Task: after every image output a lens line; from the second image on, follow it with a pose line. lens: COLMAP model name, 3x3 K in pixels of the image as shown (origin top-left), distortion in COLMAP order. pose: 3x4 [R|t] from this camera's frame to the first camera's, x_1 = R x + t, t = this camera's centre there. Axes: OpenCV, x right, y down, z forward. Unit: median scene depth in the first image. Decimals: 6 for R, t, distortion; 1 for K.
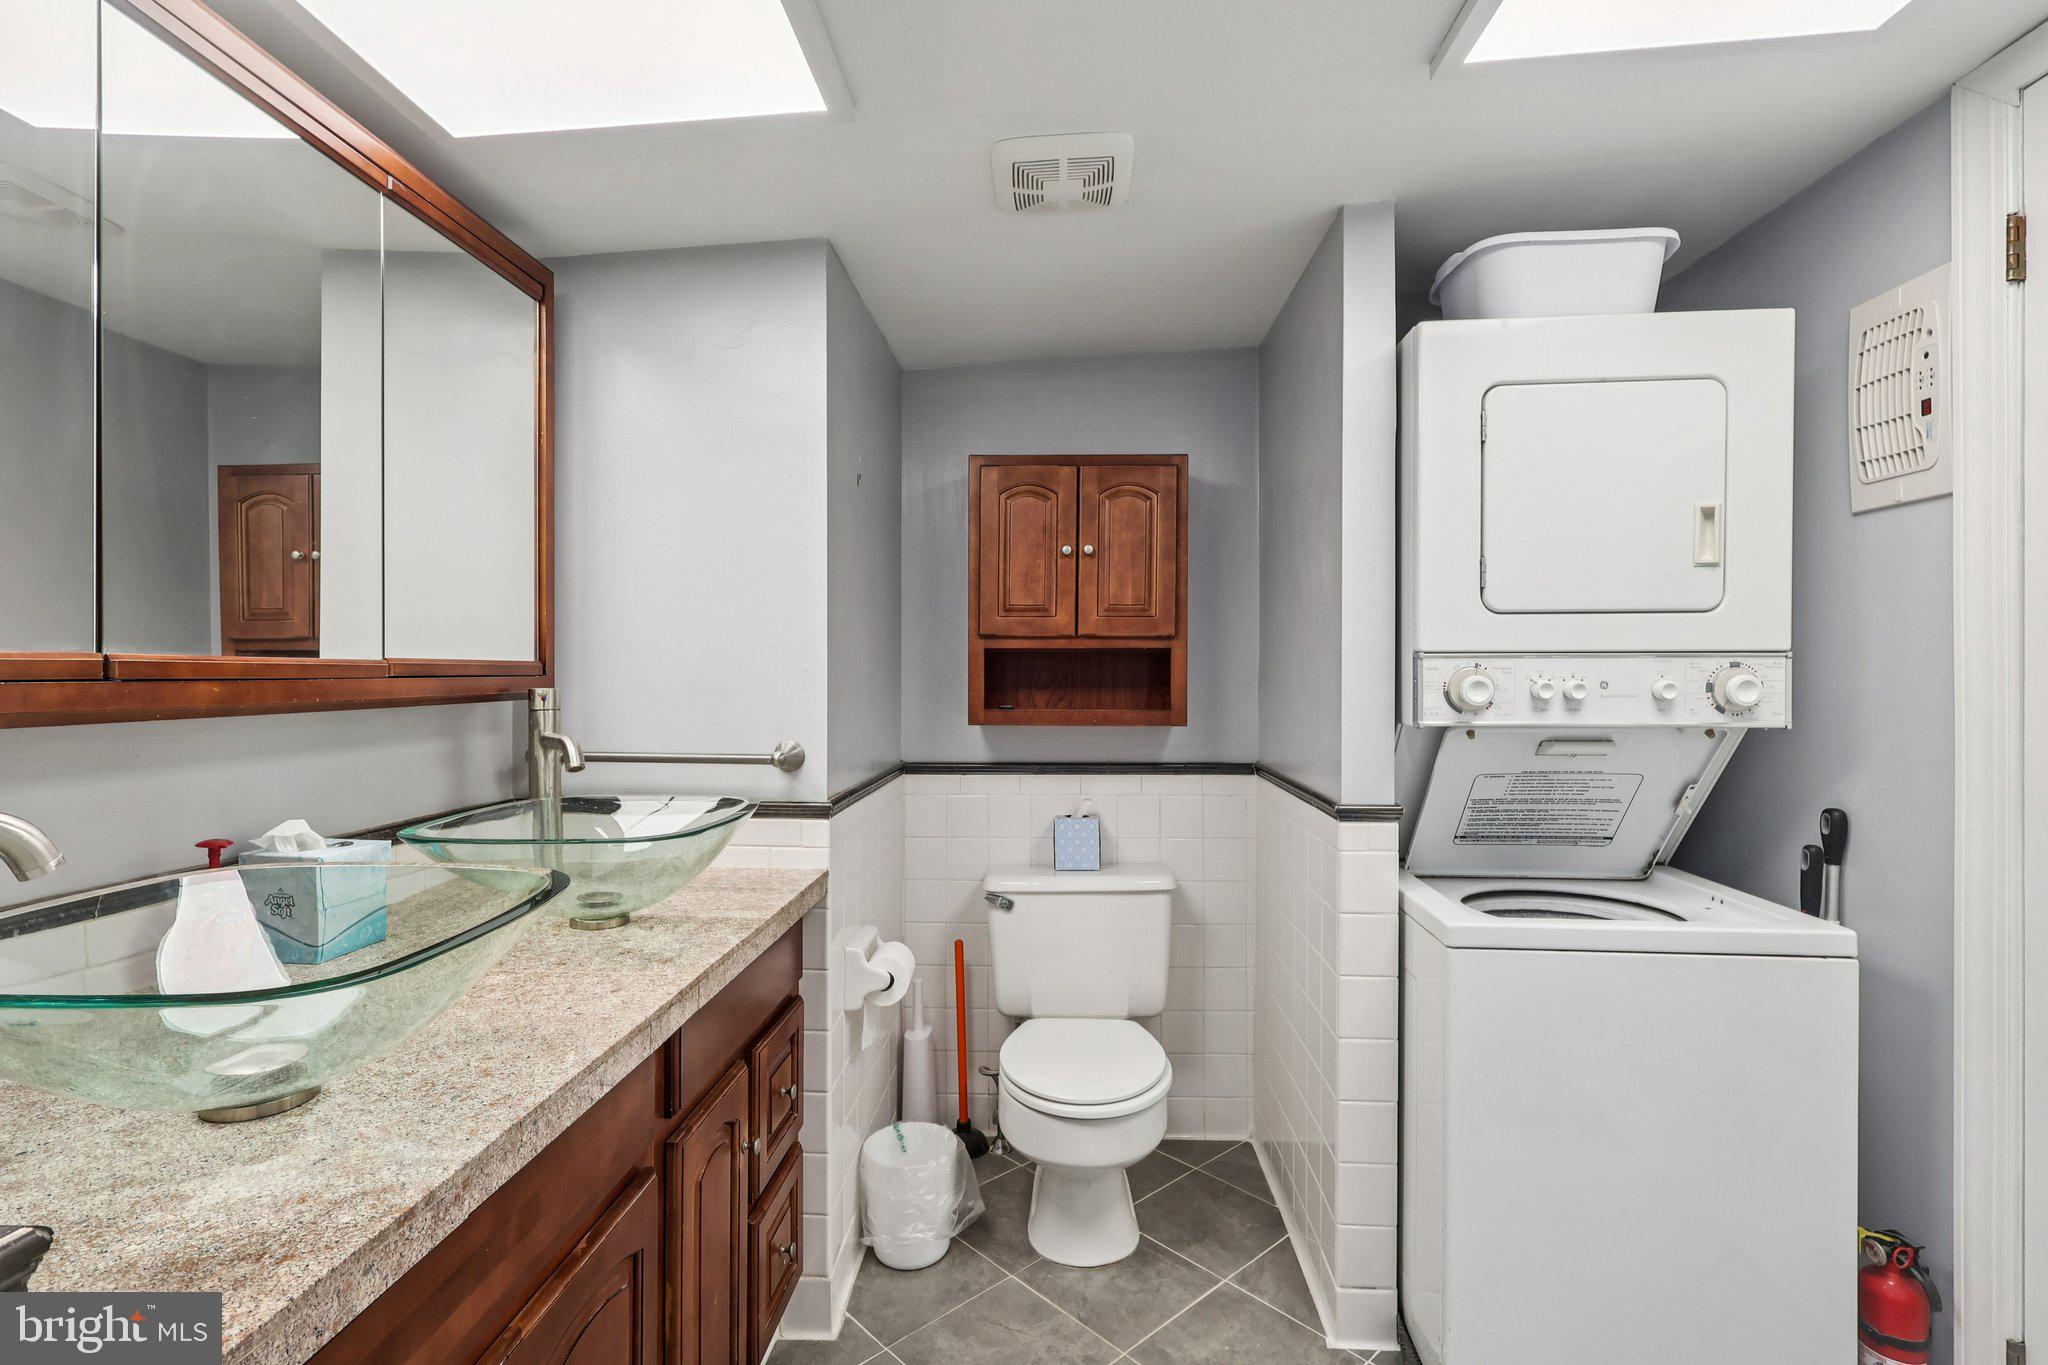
lens RADIAL K [[968.1, 0, 1016.7], [0, 968.1, 674.6], [0, 0, 1]] dist [0.000726, 0.000984]
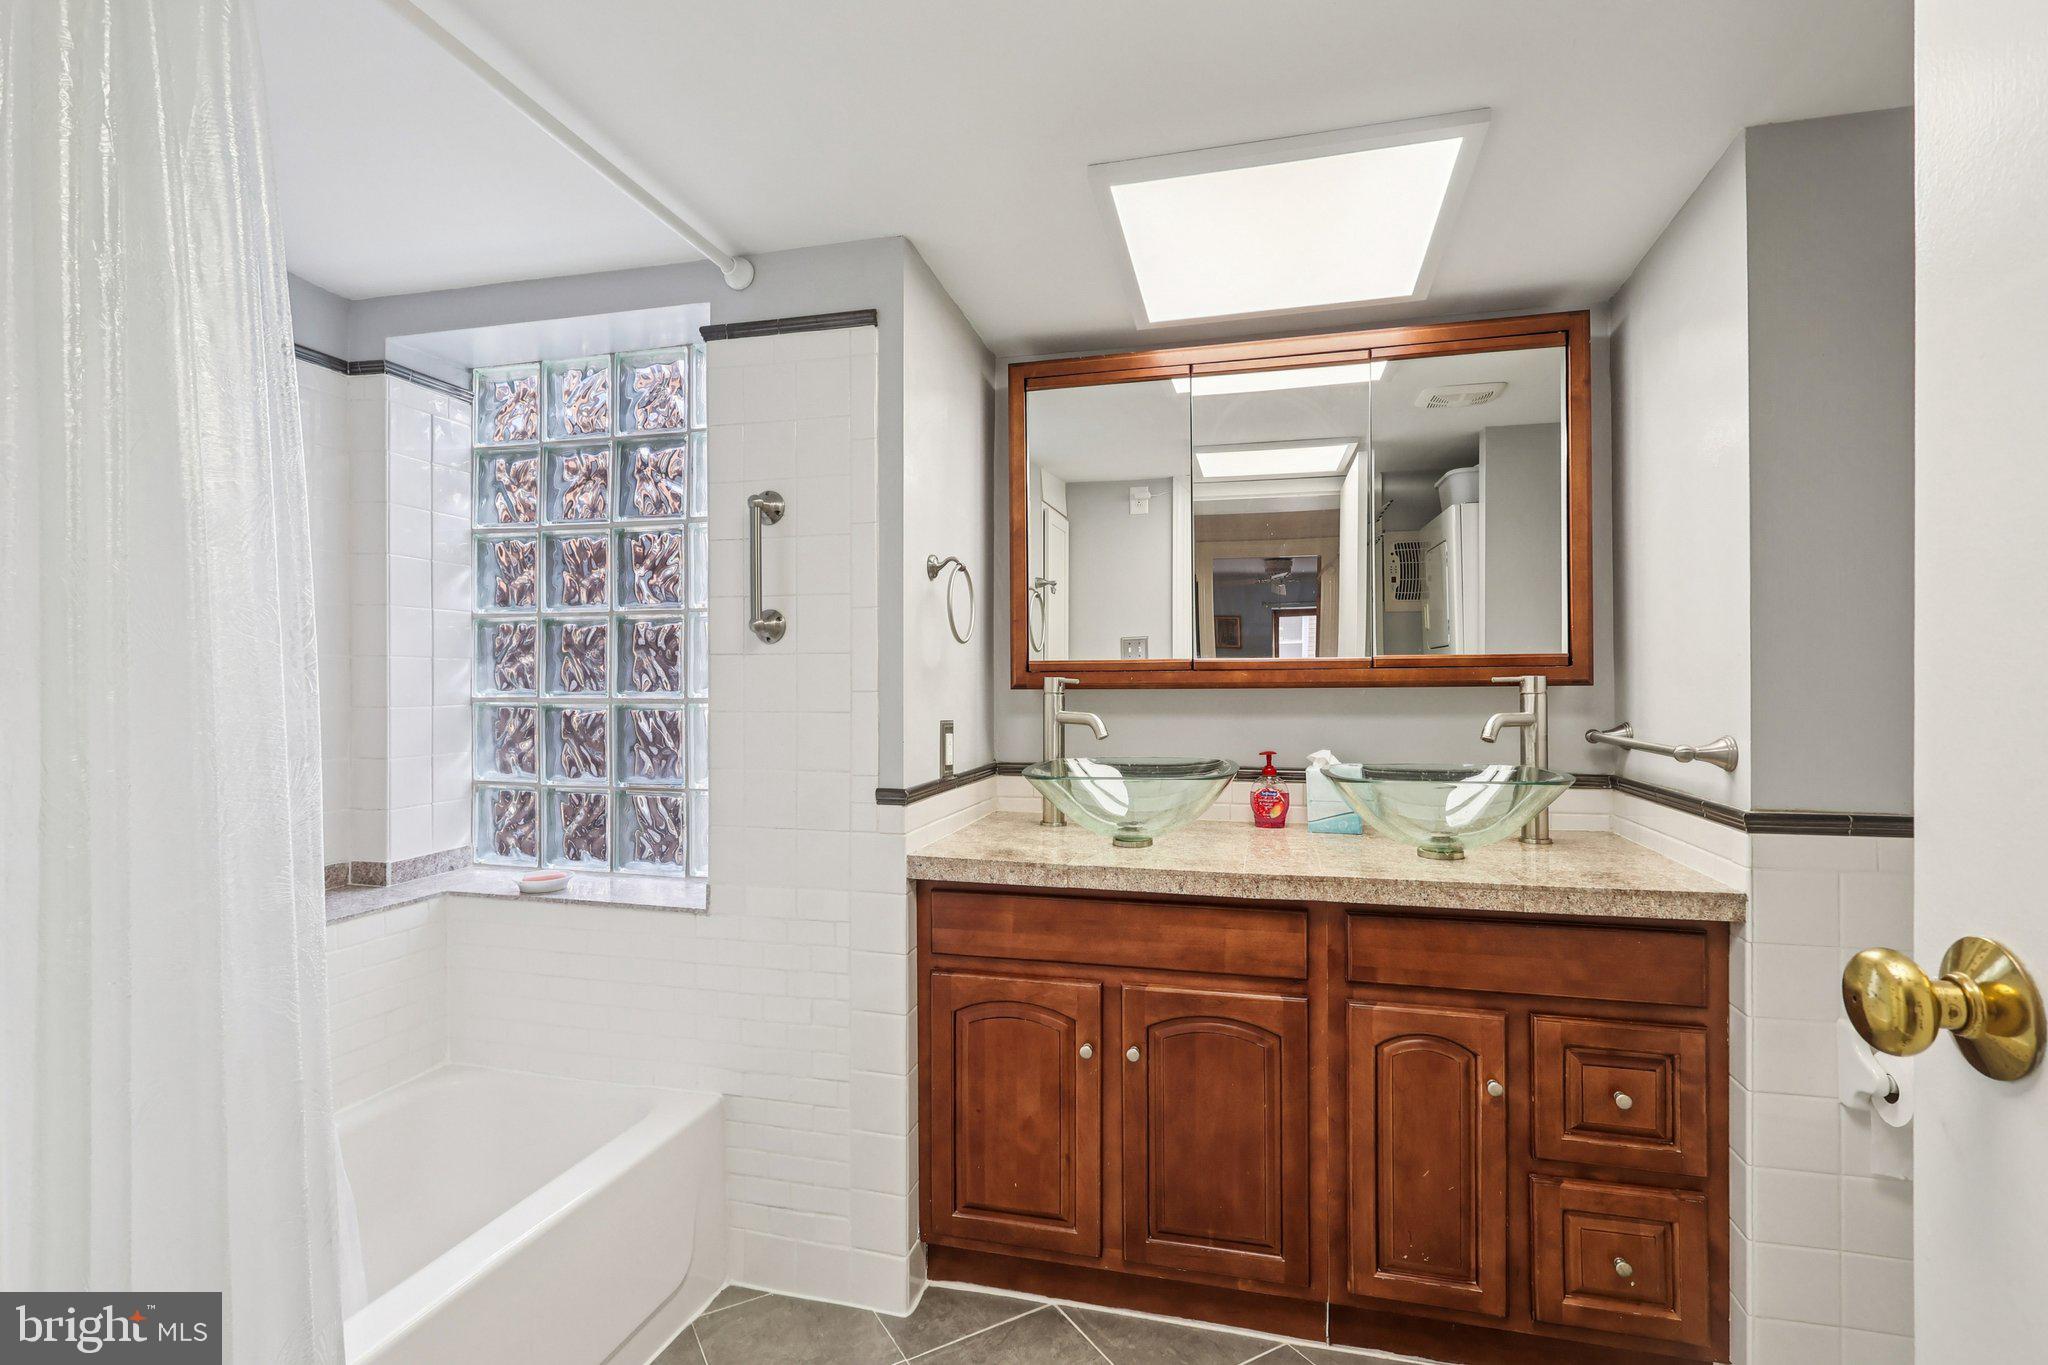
lens RADIAL K [[968.1, 0, 1022.3], [0, 968.1, 686.8], [0, 0, 1]] dist [0.000726, 0.000984]
pose [[-0.196656, 0.001475, -0.980471, 1.110756], [0.000434, 0.999999, 0.001418, 0.034563], [0.980472, -0.000146, -0.196657, 0.833536]]
